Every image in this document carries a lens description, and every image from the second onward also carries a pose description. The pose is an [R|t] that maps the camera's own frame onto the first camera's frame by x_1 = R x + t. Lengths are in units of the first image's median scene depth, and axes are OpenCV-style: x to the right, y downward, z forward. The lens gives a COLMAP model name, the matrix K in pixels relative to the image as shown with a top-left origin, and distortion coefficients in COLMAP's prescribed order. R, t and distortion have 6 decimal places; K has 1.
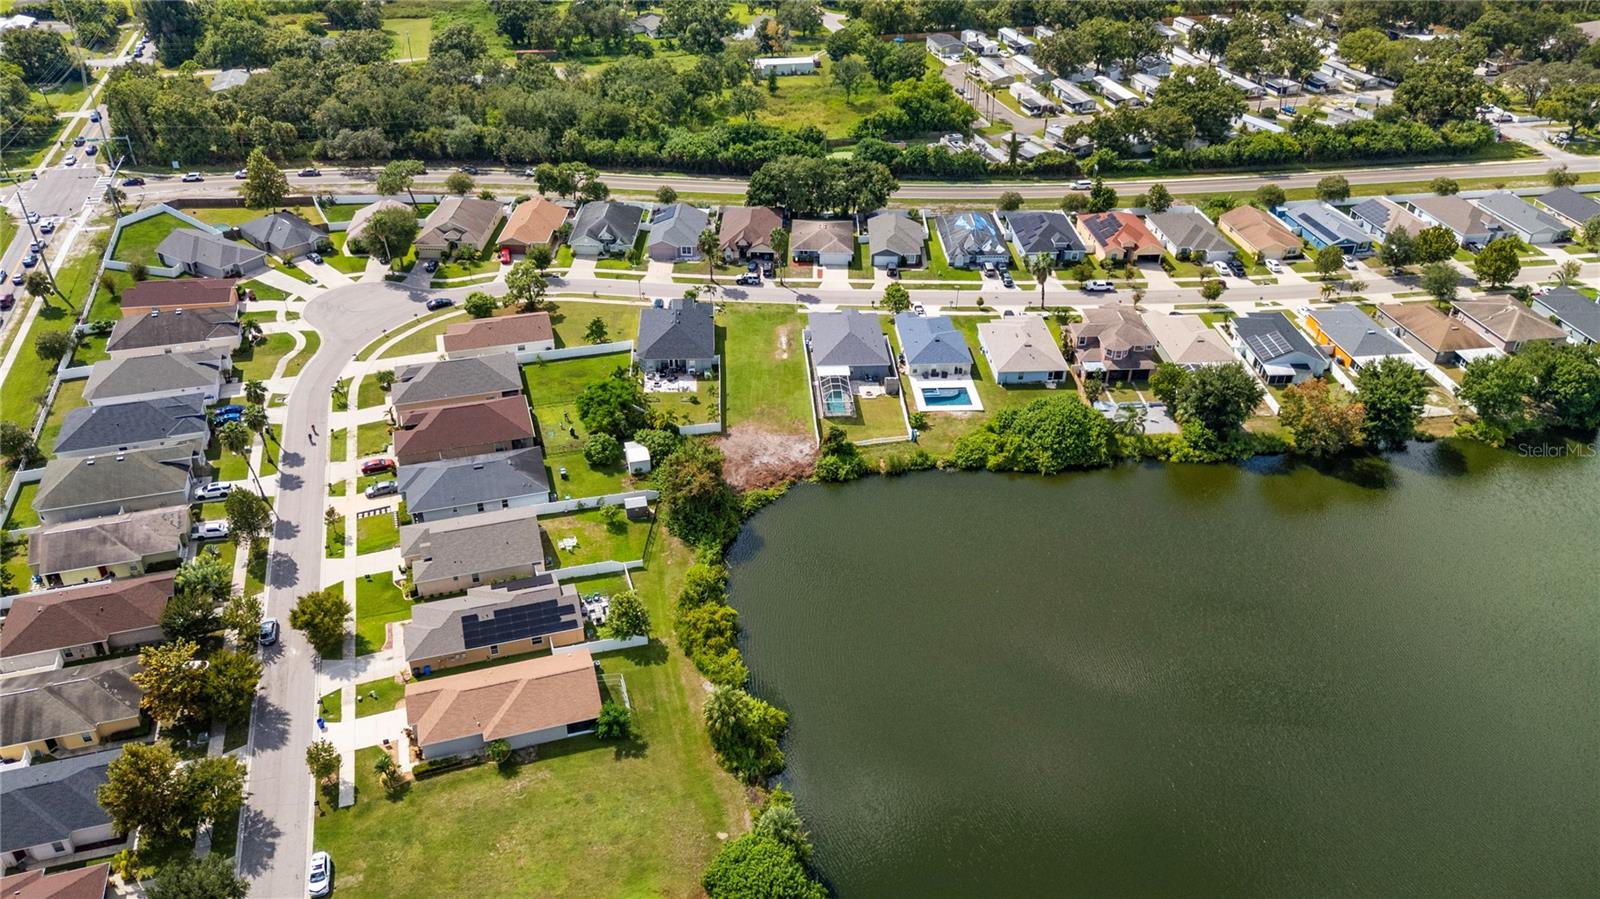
lens RADIAL K [[1171.4, 0, 800.0], [0, 1171.4, 449.5], [0, 0, 1]] dist [0.098581, -0.127891]
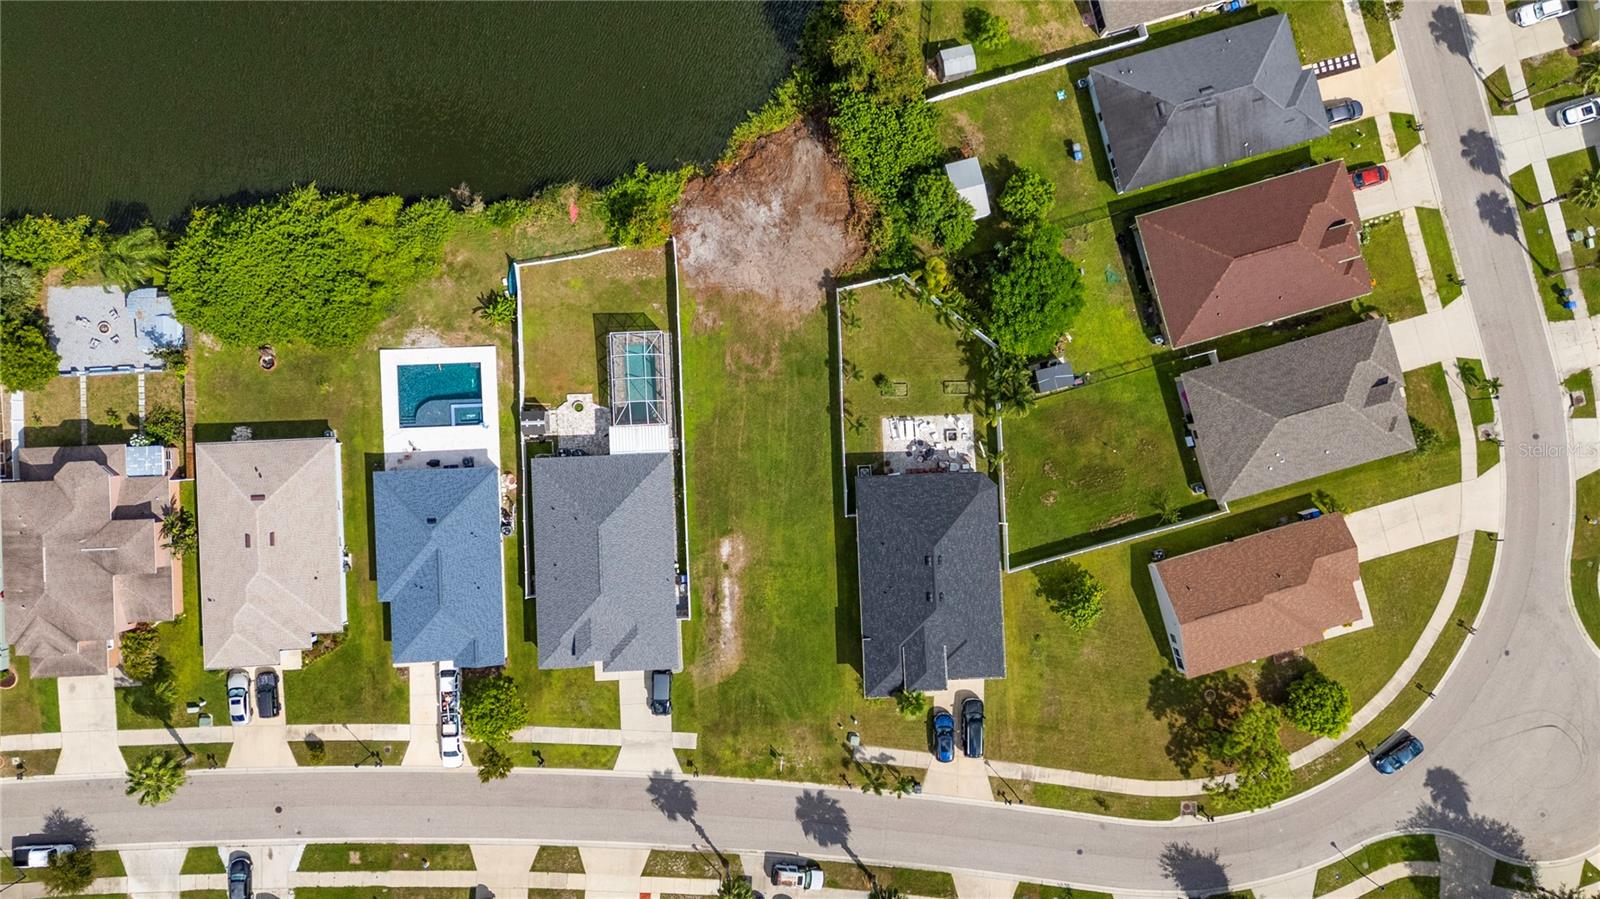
lens RADIAL K [[1174.4, 0, 793.3], [0, 1174.4, 451.8], [0, 0, 1]] dist [0.060392, -0.052713]
pose [[-0.998676, -0.028649, -0.042721, -0.018040], [-0.020180, -0.545721, 0.837724, -0.453031], [-0.047314, 0.837477, 0.544421, 0.592290]]
